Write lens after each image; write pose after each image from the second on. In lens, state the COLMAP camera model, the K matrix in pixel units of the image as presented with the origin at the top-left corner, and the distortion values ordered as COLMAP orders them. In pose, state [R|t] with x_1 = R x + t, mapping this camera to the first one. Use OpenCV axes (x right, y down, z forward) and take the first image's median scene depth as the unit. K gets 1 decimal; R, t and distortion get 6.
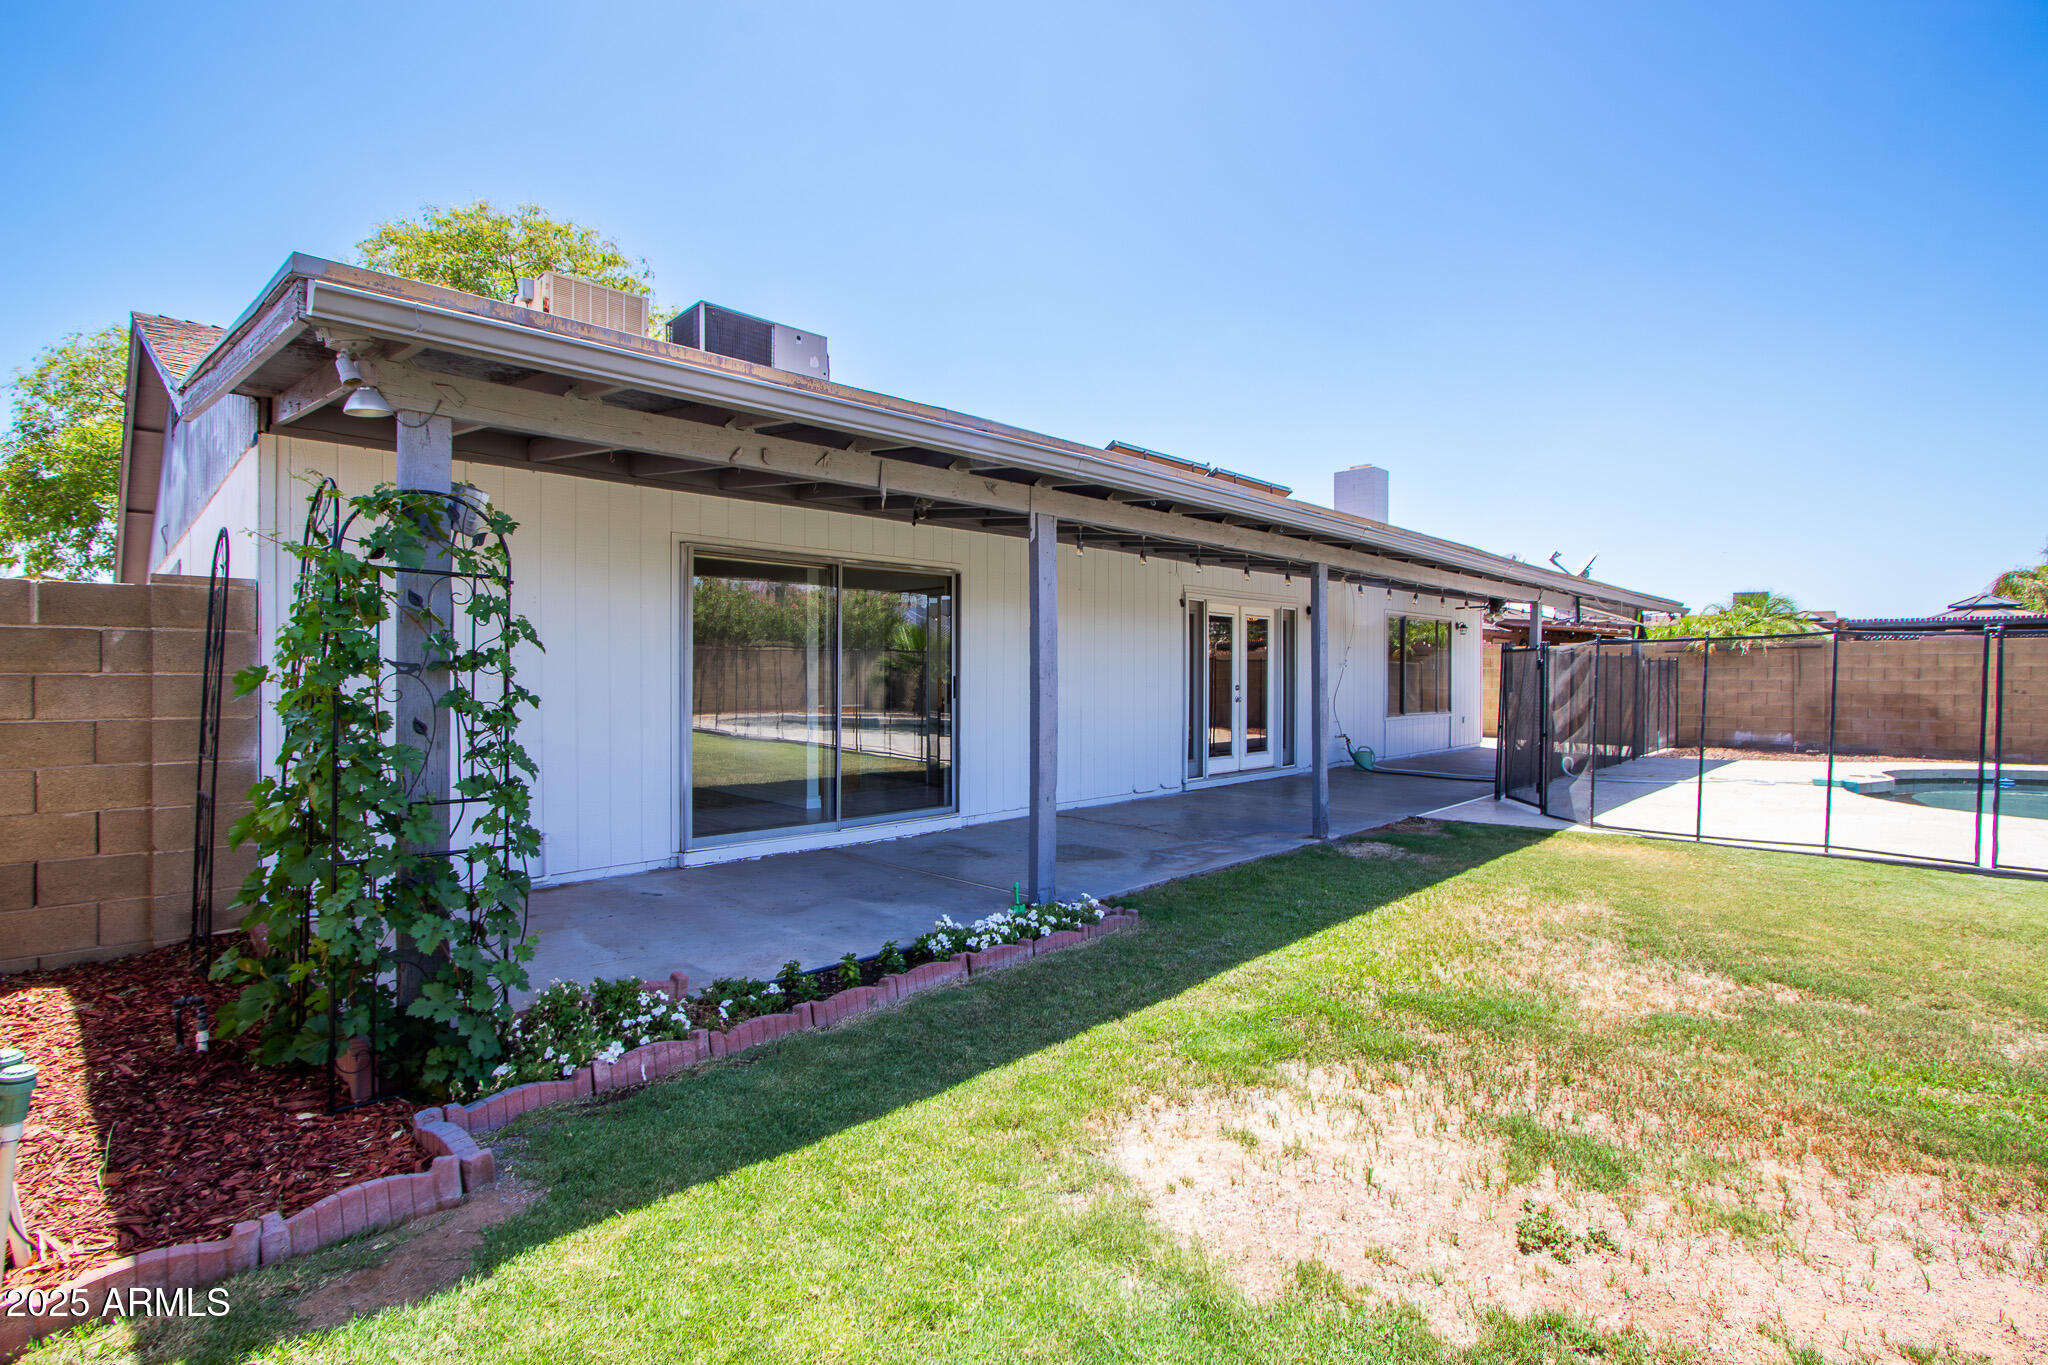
lens RADIAL K [[979.0, 0, 1026.7], [0, 979.0, 683.9], [0, 0, 1]] dist [0.001496, -0.000092]
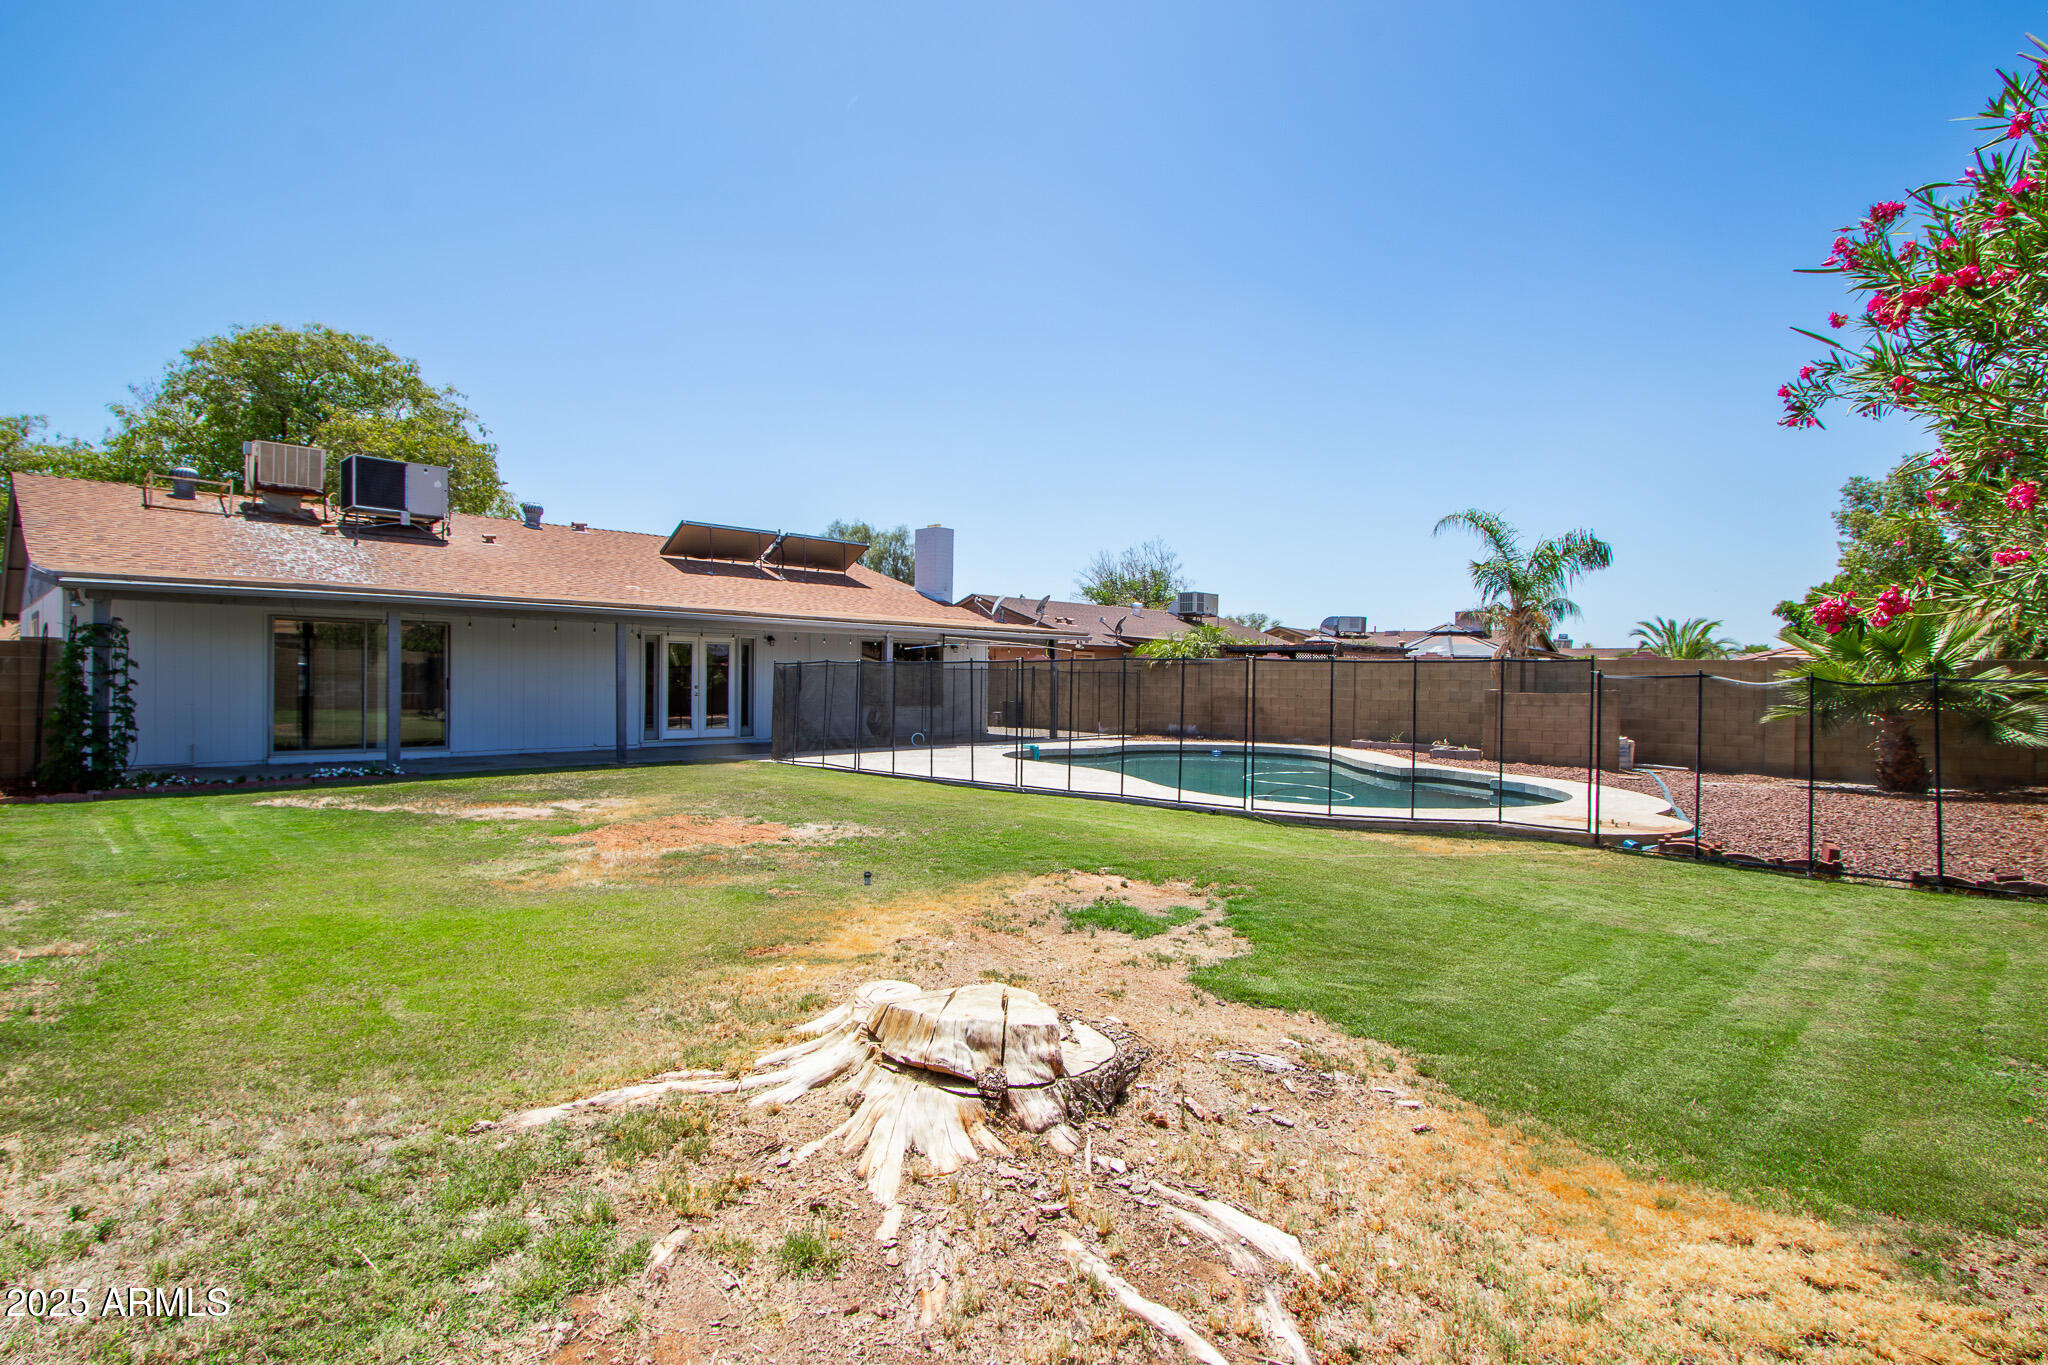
lens RADIAL K [[1050.3, 0, 1009.9], [0, 1050.3, 689.6], [0, 0, 1]] dist [0.000969, -0.000641]
pose [[0.999661, 0.010136, 0.023982, 1.757499], [-0.010183, 0.999946, 0.001825, 0.000139], [-0.023963, -0.002069, 0.999711, -1.952170]]
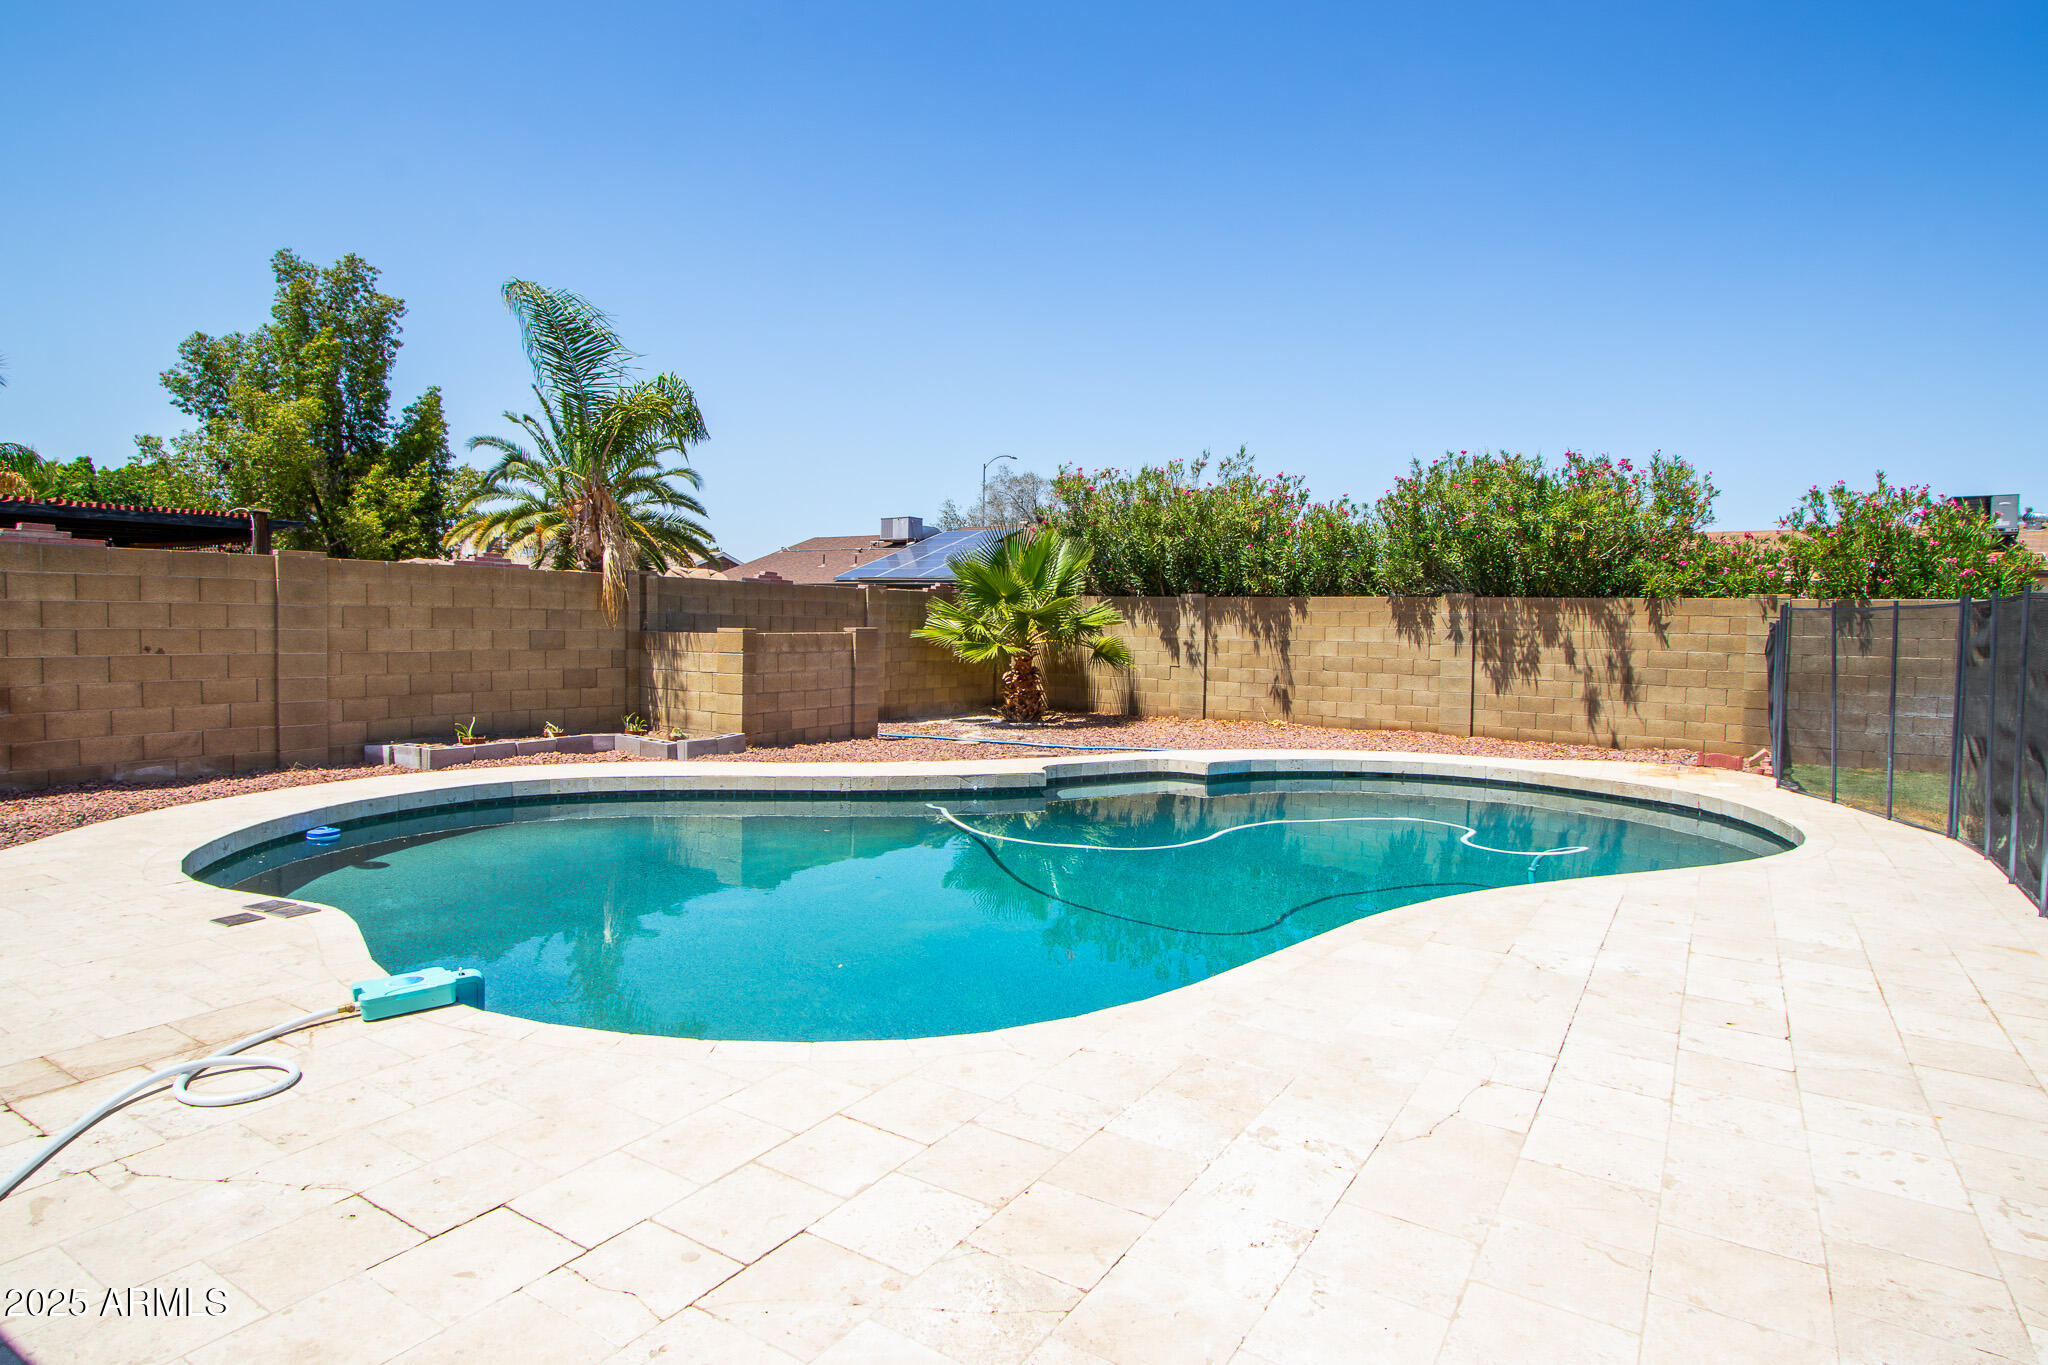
lens RADIAL K [[1106.7, 0, 1012.7], [0, 1106.7, 662.1], [0, 0, 1]] dist [-0.004385, 0.000465]
pose [[-0.184172, -0.041995, 0.981996, 1.110165], [-0.007751, 0.999118, 0.041274, -0.045202], [-0.982863, -0.000010, -0.184335, 2.150429]]
